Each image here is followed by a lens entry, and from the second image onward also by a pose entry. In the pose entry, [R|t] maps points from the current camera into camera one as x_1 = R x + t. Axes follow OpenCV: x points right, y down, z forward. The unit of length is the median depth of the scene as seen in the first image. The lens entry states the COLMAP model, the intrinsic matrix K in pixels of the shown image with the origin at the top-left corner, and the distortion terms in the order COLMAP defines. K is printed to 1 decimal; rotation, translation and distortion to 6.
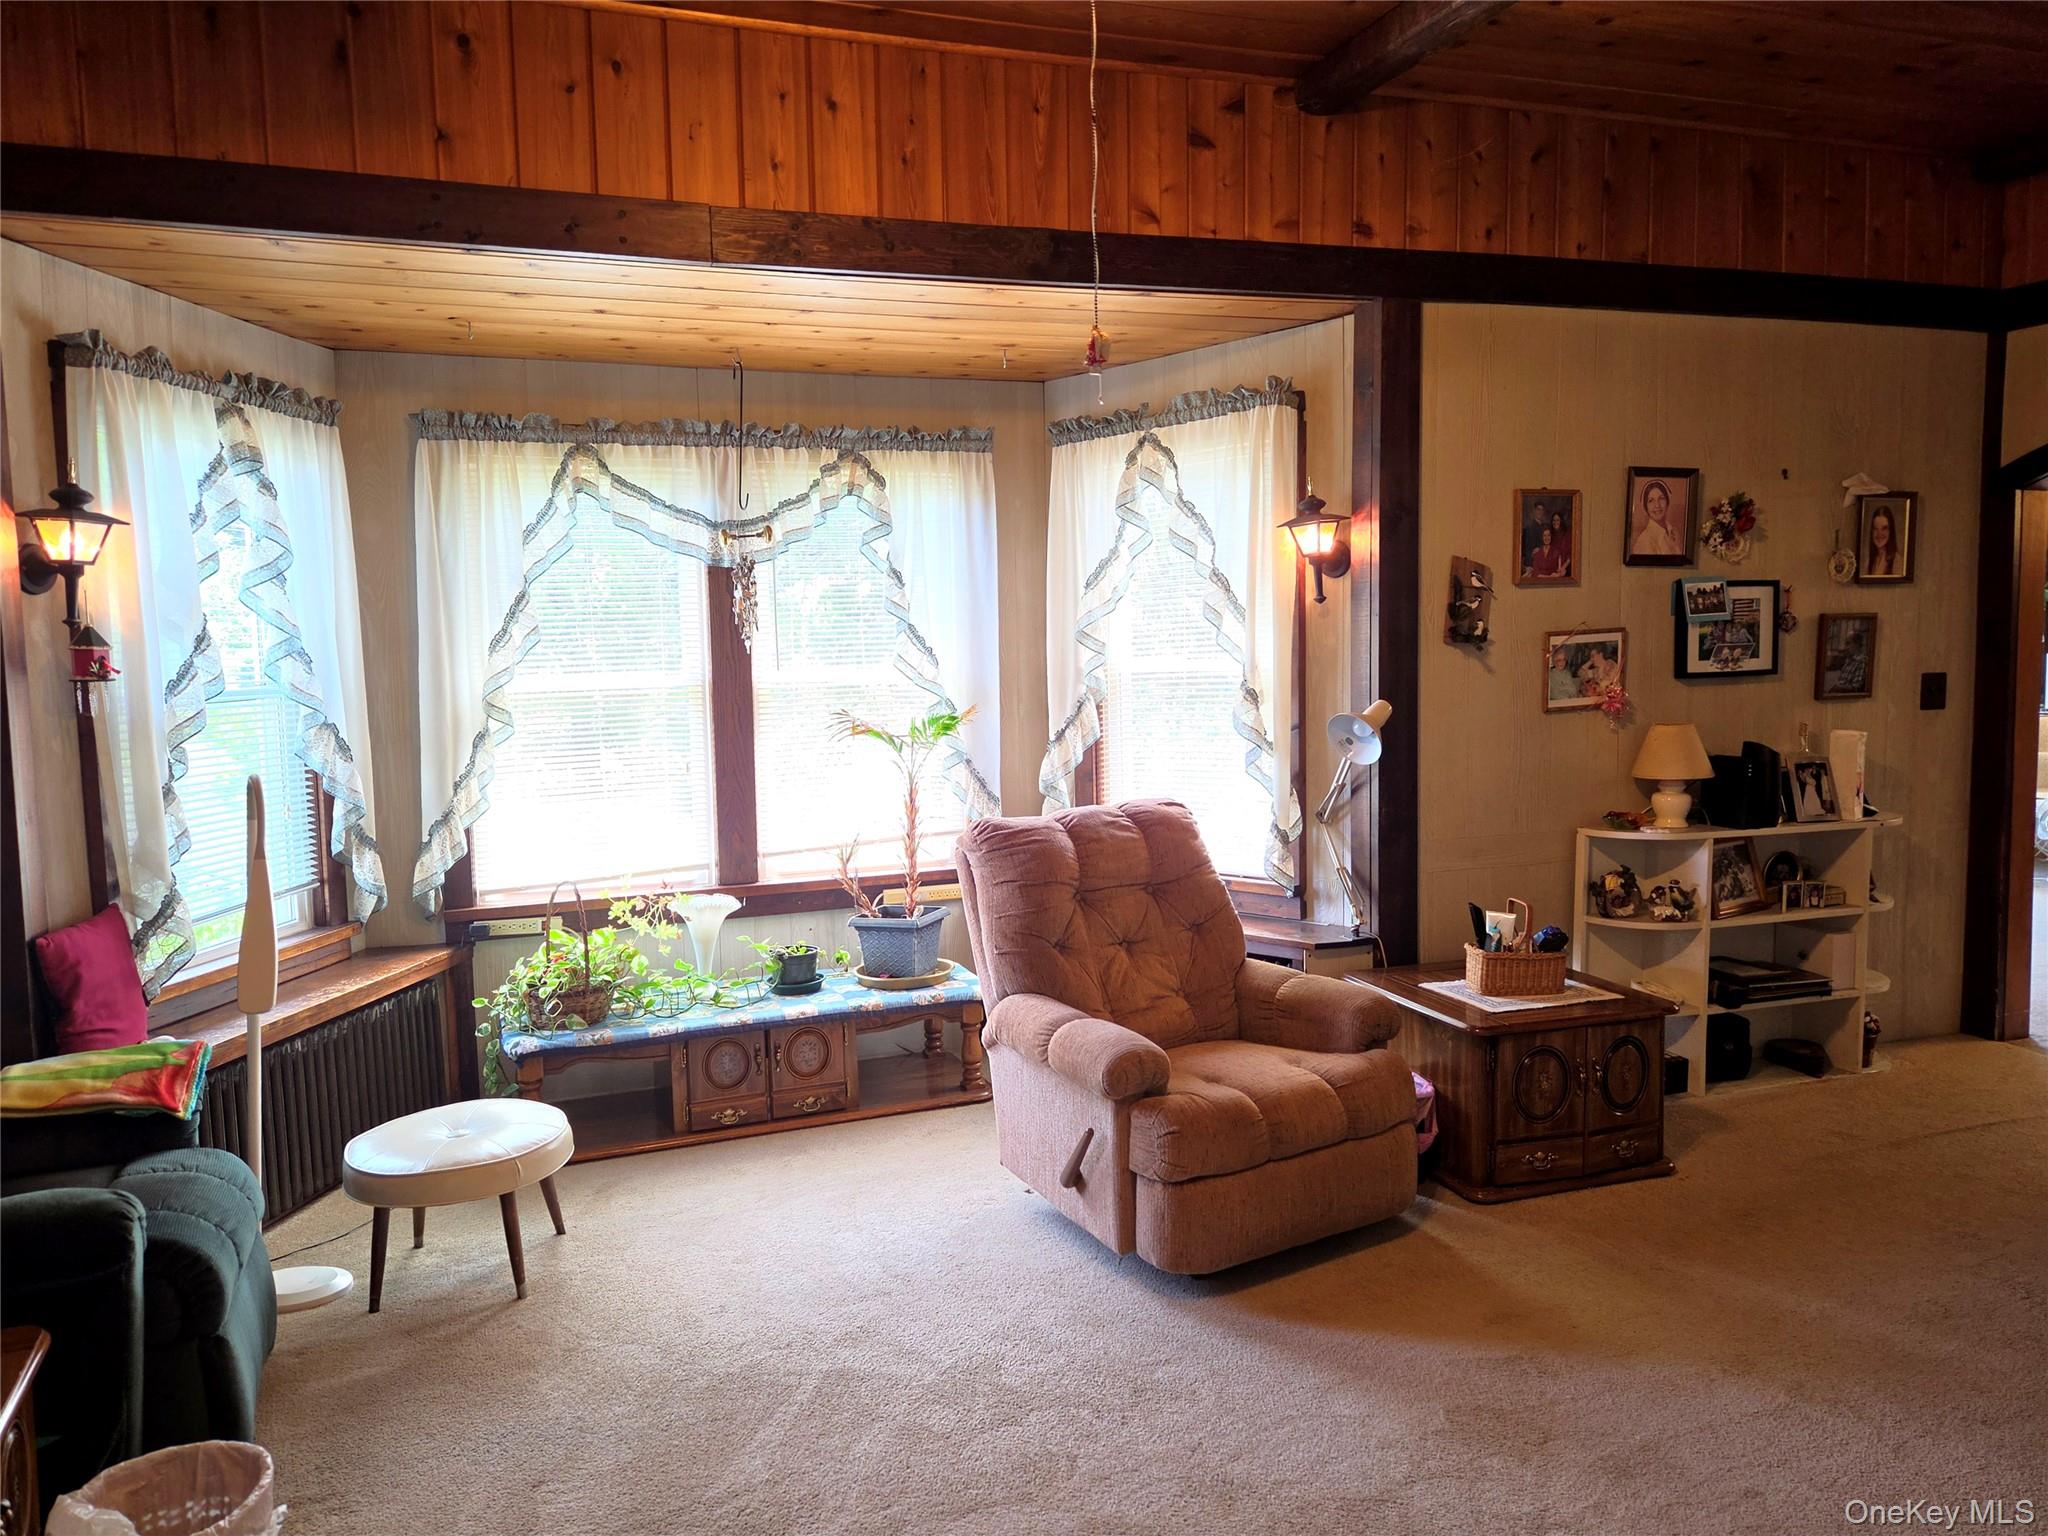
lens RADIAL K [[1413.2, 0, 1024.0], [0, 1413.2, 768.0], [0, 0, 1]] dist [0.017753, 0.001643]
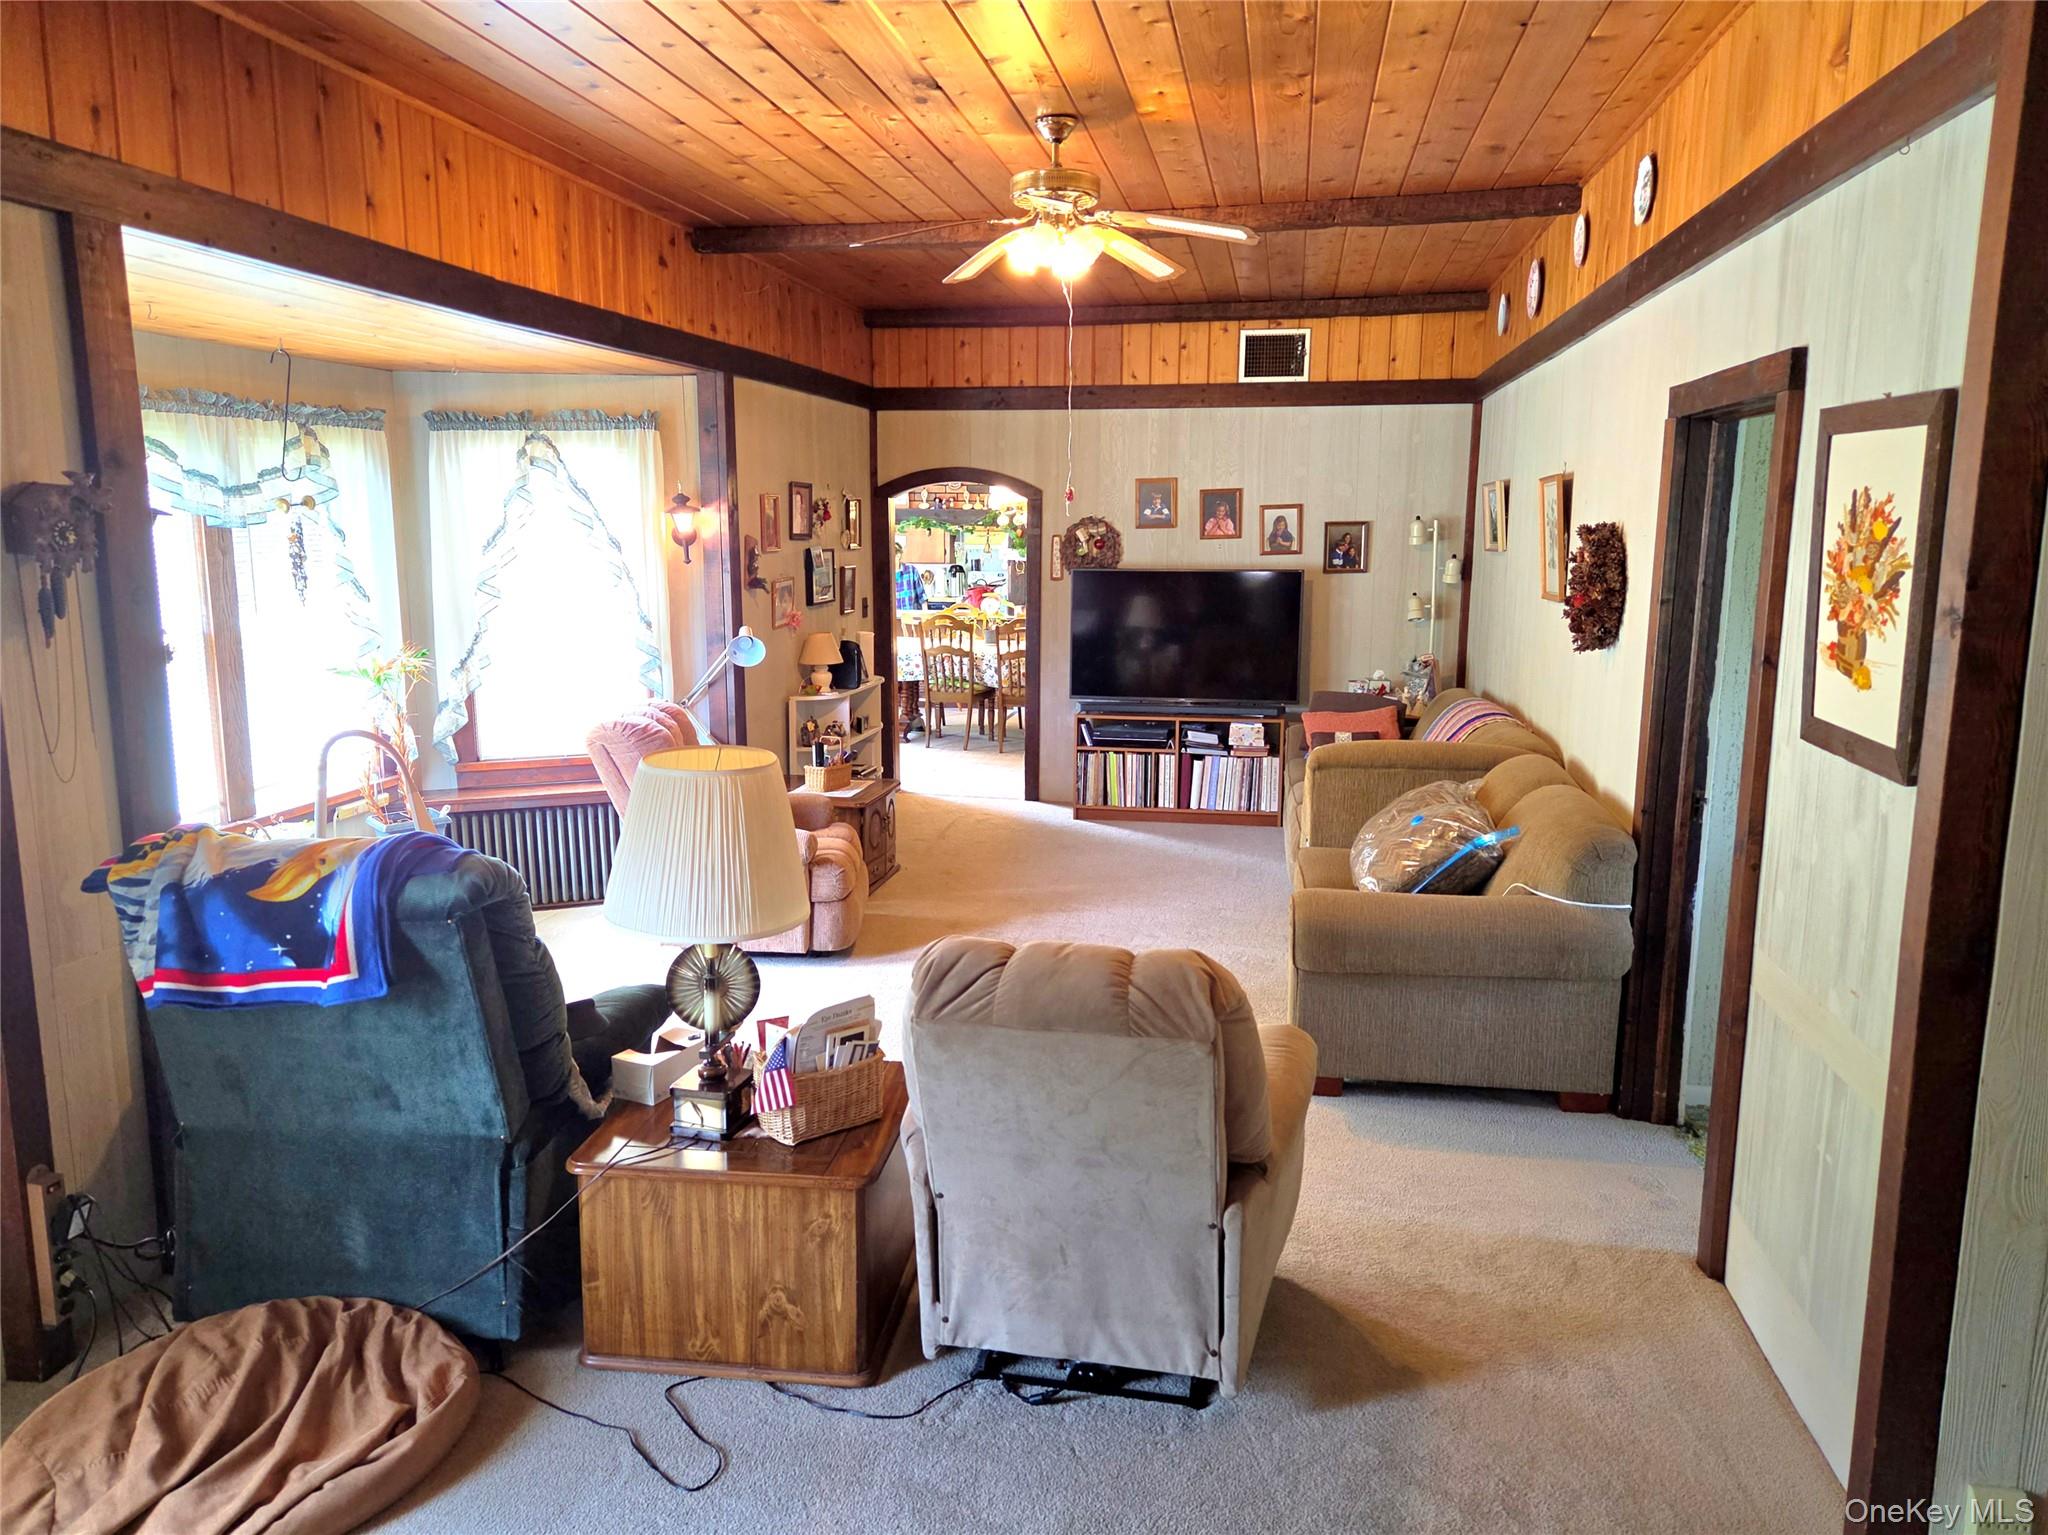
lens RADIAL K [[1413.2, 0, 1024.0], [0, 1413.2, 767.5], [0, 0, 1]] dist [0.017753, 0.001643]
pose [[0.493426, -0.130670, 0.859917, -0.939727], [0.064446, 0.991426, 0.113674, -0.047701], [-0.867397, -0.000672, 0.497616, -0.078350]]
